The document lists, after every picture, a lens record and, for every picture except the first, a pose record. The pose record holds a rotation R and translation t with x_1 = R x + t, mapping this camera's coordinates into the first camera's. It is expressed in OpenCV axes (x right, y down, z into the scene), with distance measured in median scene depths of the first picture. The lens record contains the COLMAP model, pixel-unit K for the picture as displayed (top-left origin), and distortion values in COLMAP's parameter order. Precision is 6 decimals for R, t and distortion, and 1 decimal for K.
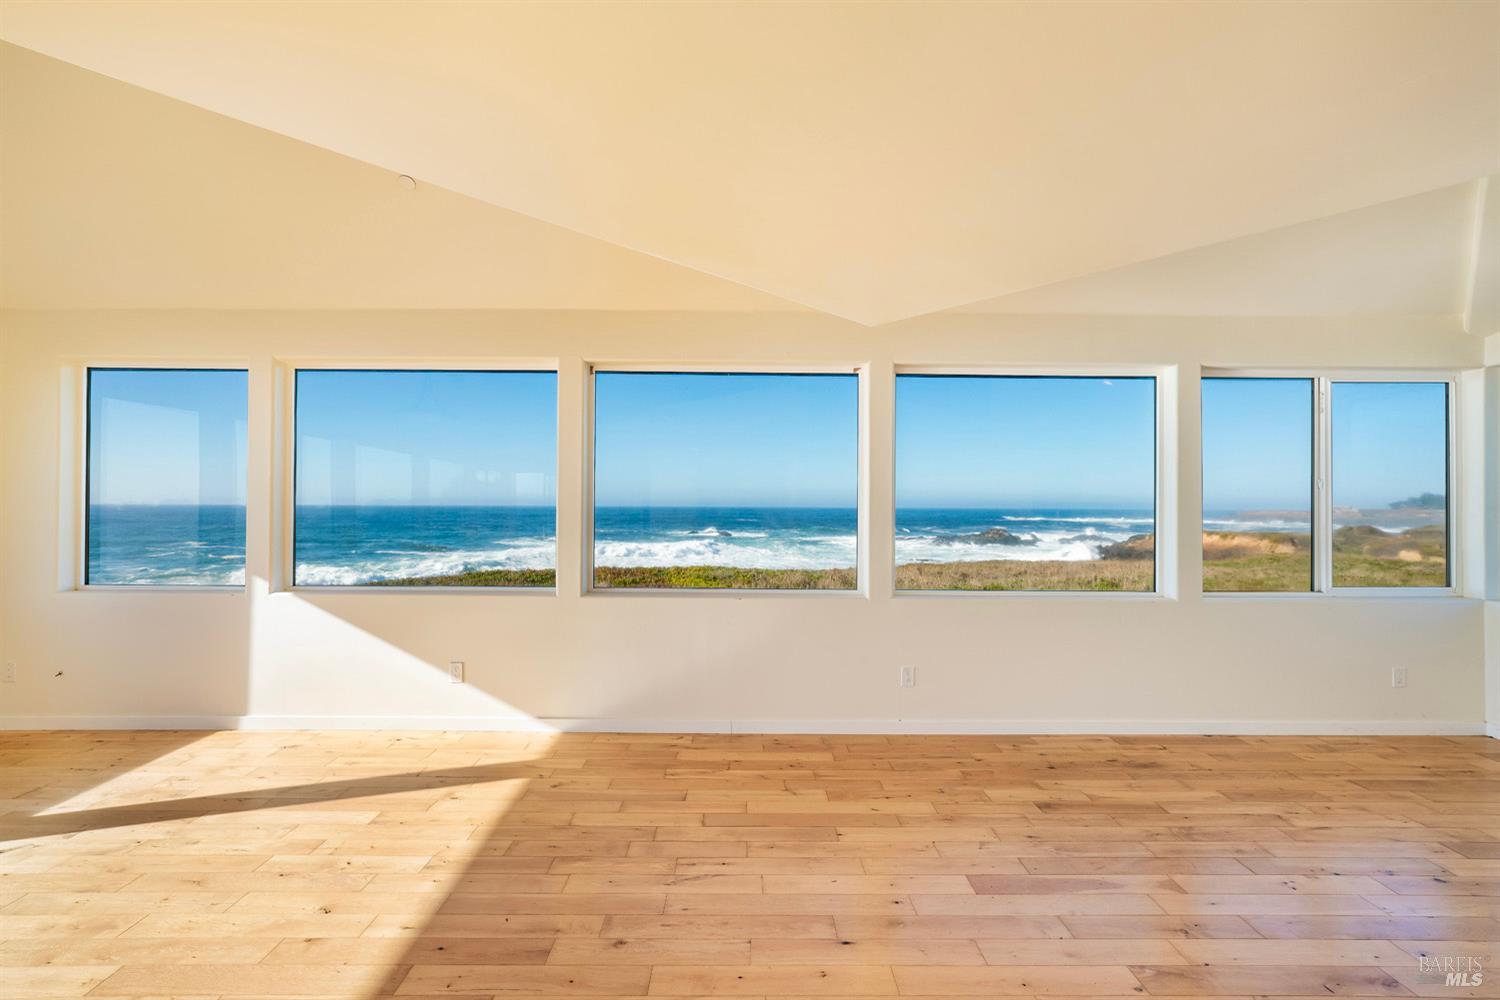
lens RADIAL K [[660.7, 0, 752.7], [0, 660.7, 502.8], [0, 0, 1]] dist [-0.009901, 0.005813]
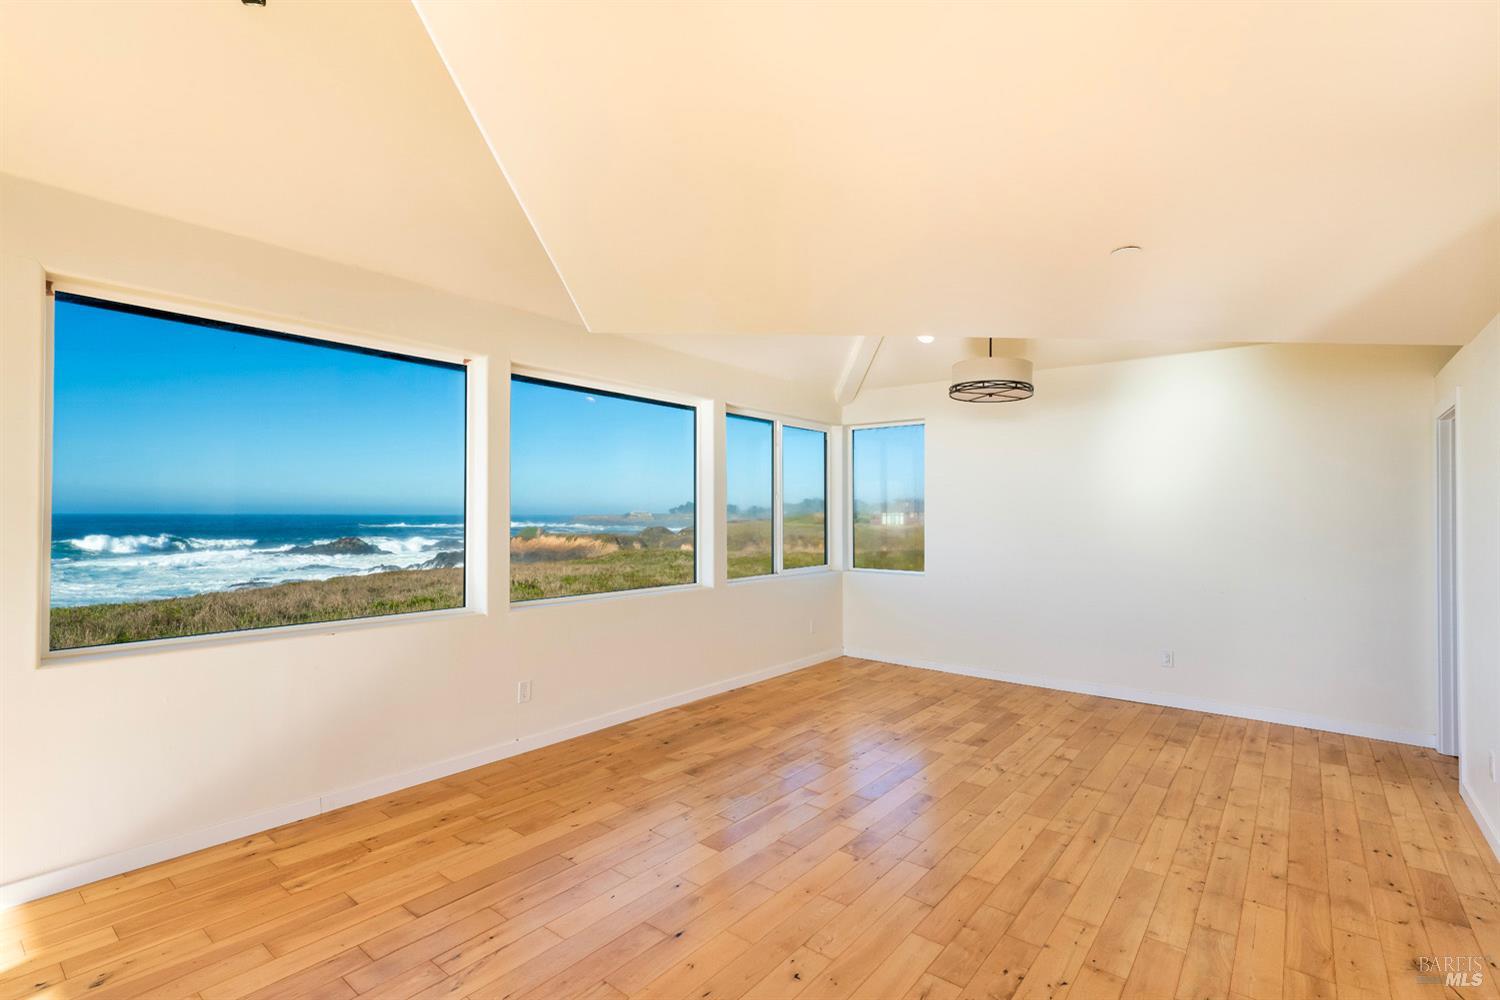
lens RADIAL K [[690.9, 0, 744.4], [0, 690.9, 505.5], [0, 0, 1]] dist [-0.000191, 0.000316]
pose [[0.636712, 0.005934, 0.771079, -0.365733], [-0.003122, 0.999982, -0.005117, -0.002403], [-0.771096, 0.000851, 0.636719, 0.128613]]
